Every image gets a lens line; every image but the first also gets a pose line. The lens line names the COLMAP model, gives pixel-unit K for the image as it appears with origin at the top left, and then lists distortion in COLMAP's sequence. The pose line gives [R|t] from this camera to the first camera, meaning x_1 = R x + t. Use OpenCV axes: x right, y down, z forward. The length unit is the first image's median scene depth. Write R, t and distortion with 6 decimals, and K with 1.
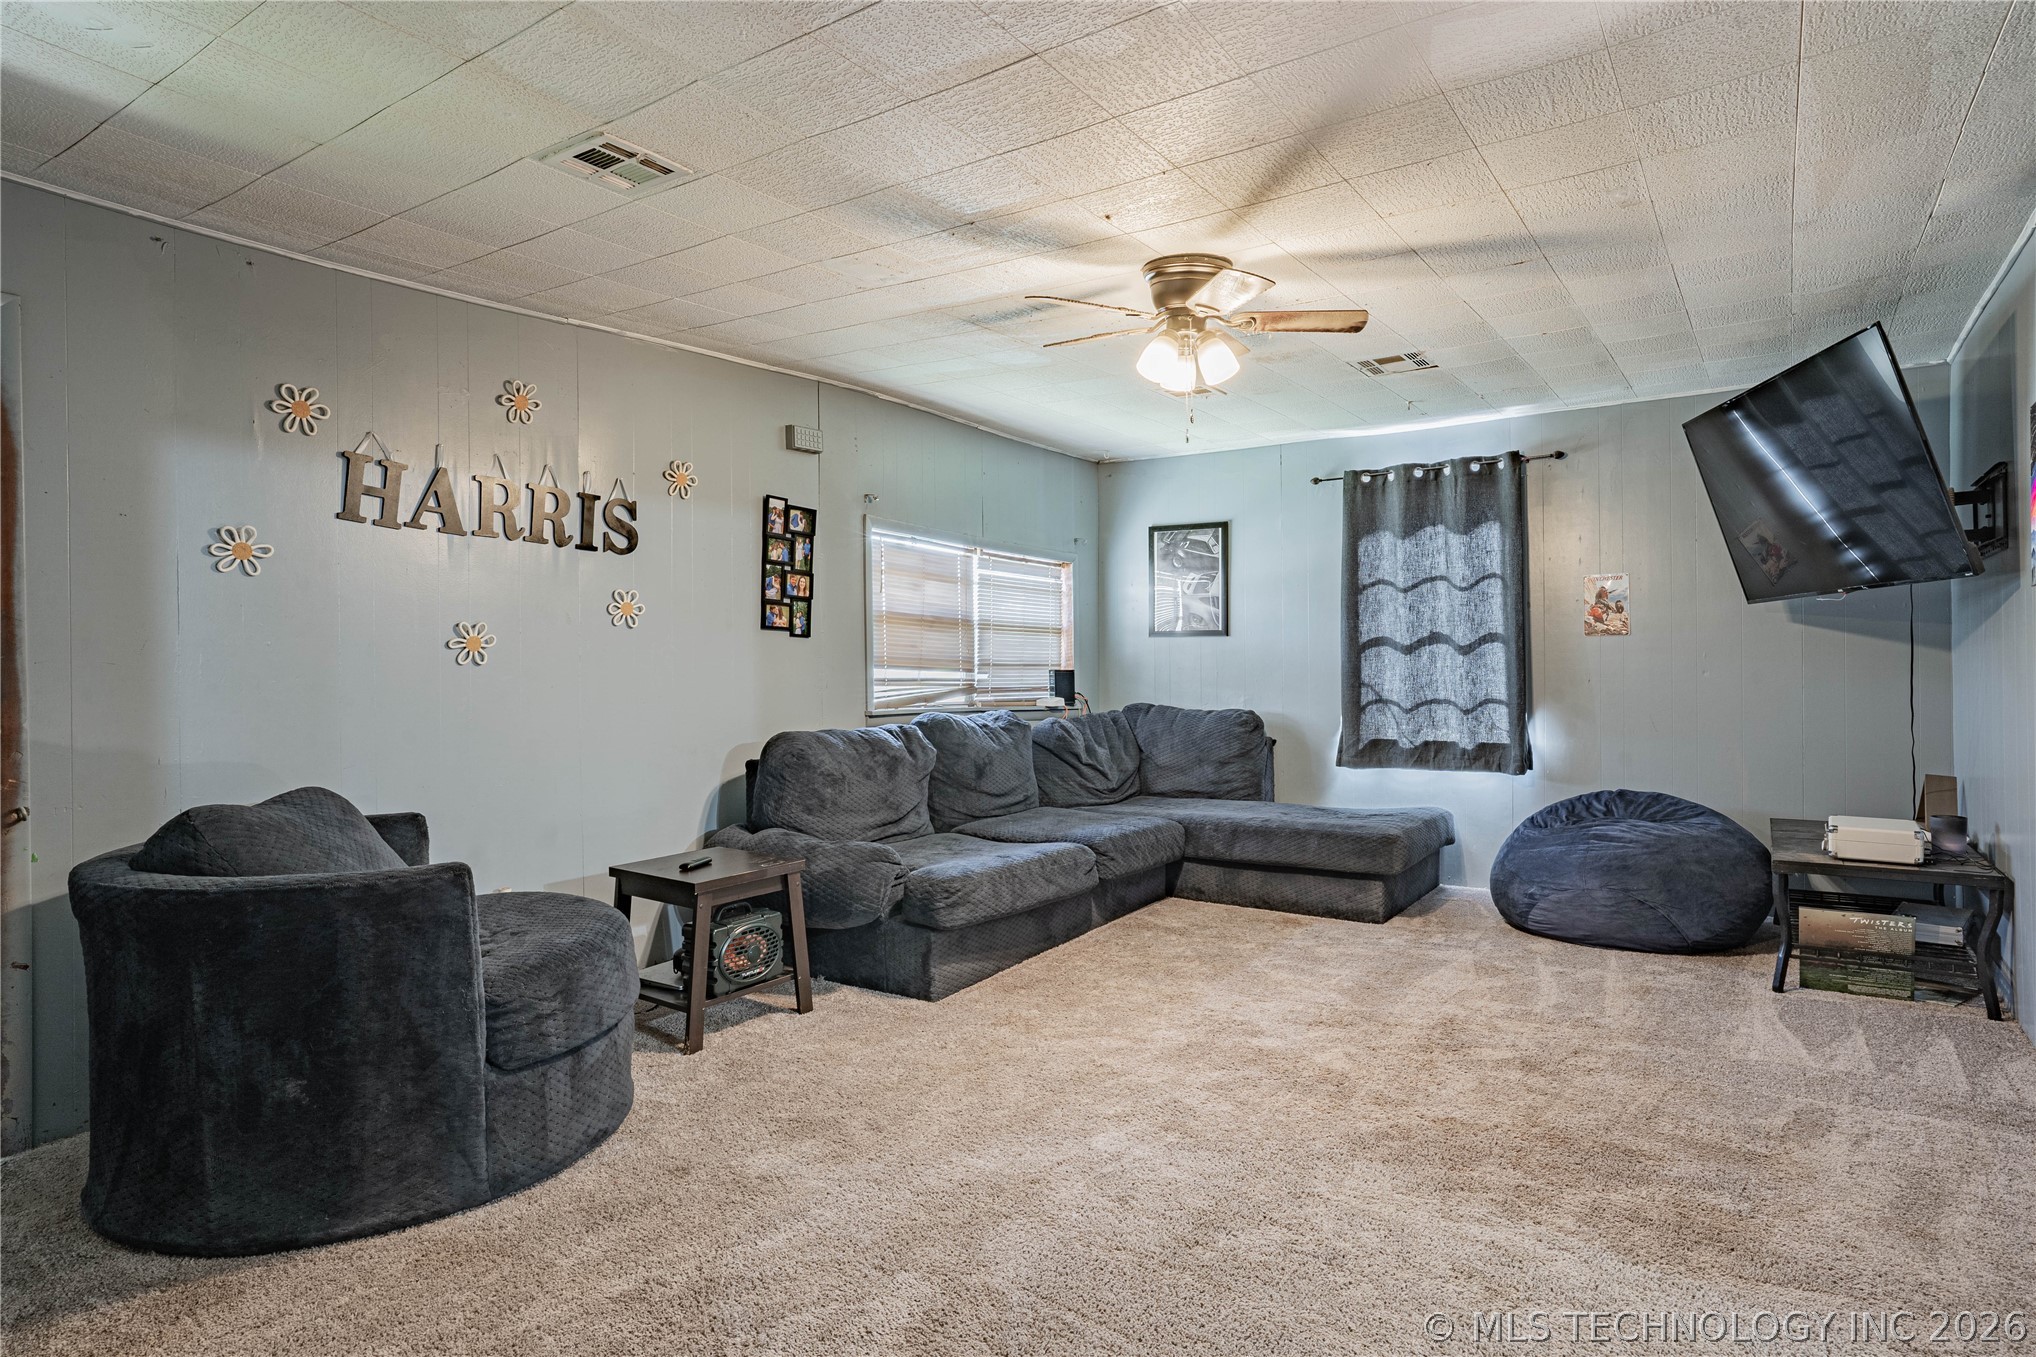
lens RADIAL K [[1116.0, 0, 1018.0], [0, 1116.0, 678.5], [0, 0, 1]] dist [-0.063226, 0.043239]
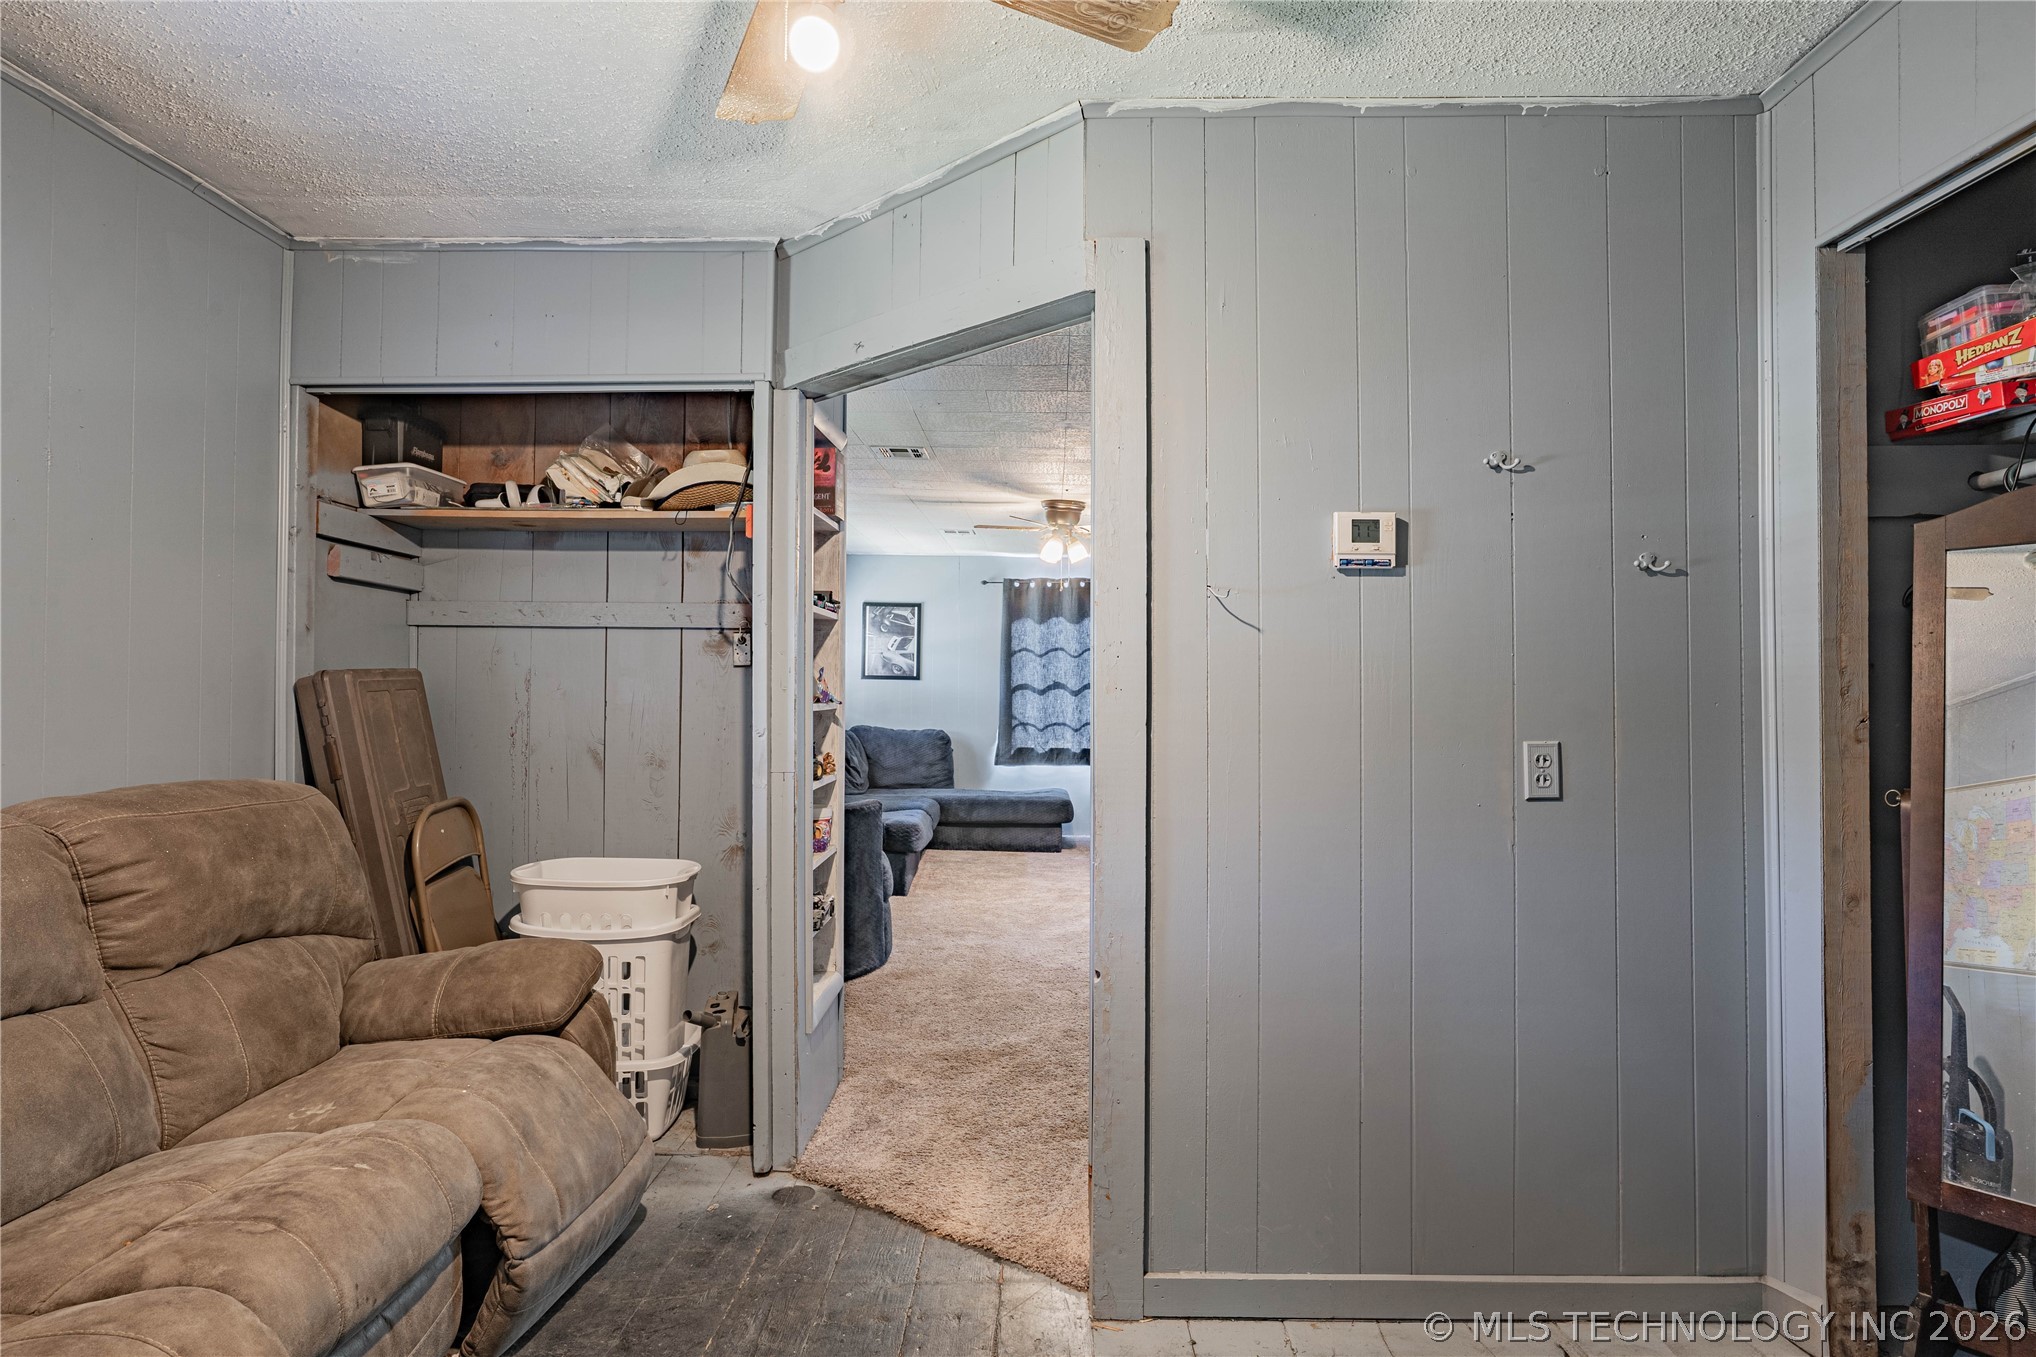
lens RADIAL K [[1136.7, 0, 1016.6], [0, 1136.7, 675.2], [0, 0, 1]] dist [-0.054088, 0.043661]
pose [[0.840589, 0.024814, 0.541105, -0.633269], [-0.009678, 0.999479, -0.030800, 0.000848], [-0.541587, 0.020653, 0.840391, -0.415123]]
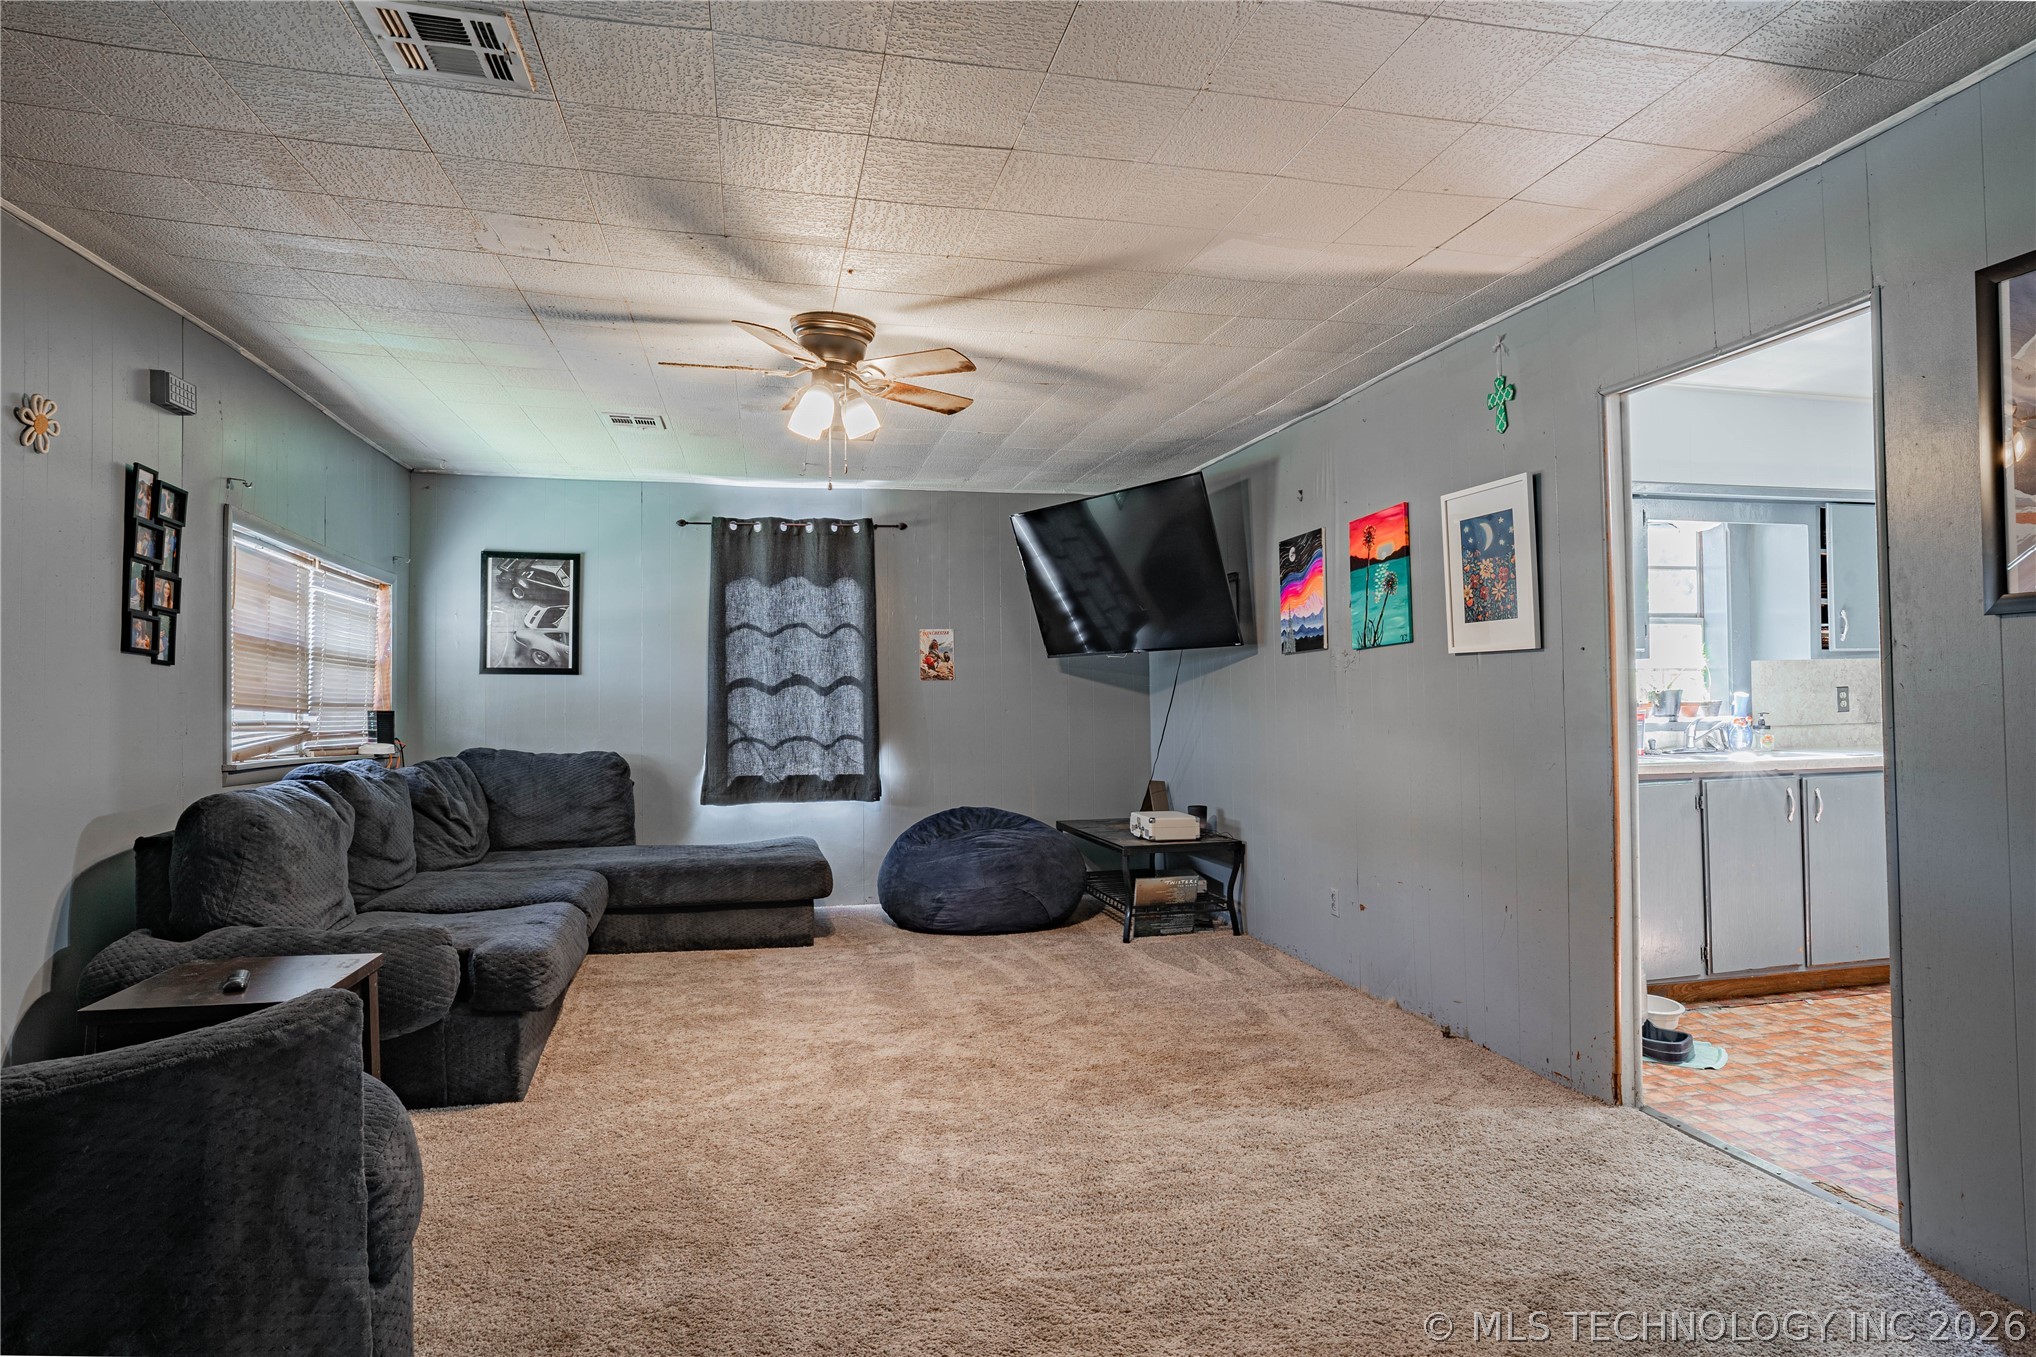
lens RADIAL K [[1136.7, 0, 1016.6], [0, 1136.7, 675.2], [0, 0, 1]] dist [-0.054088, 0.043661]
pose [[0.677387, 0.019557, 0.735367, -0.319950], [0.011103, 0.999261, -0.036803, 0.002164], [-0.735543, 0.033095, 0.676669, 0.094997]]
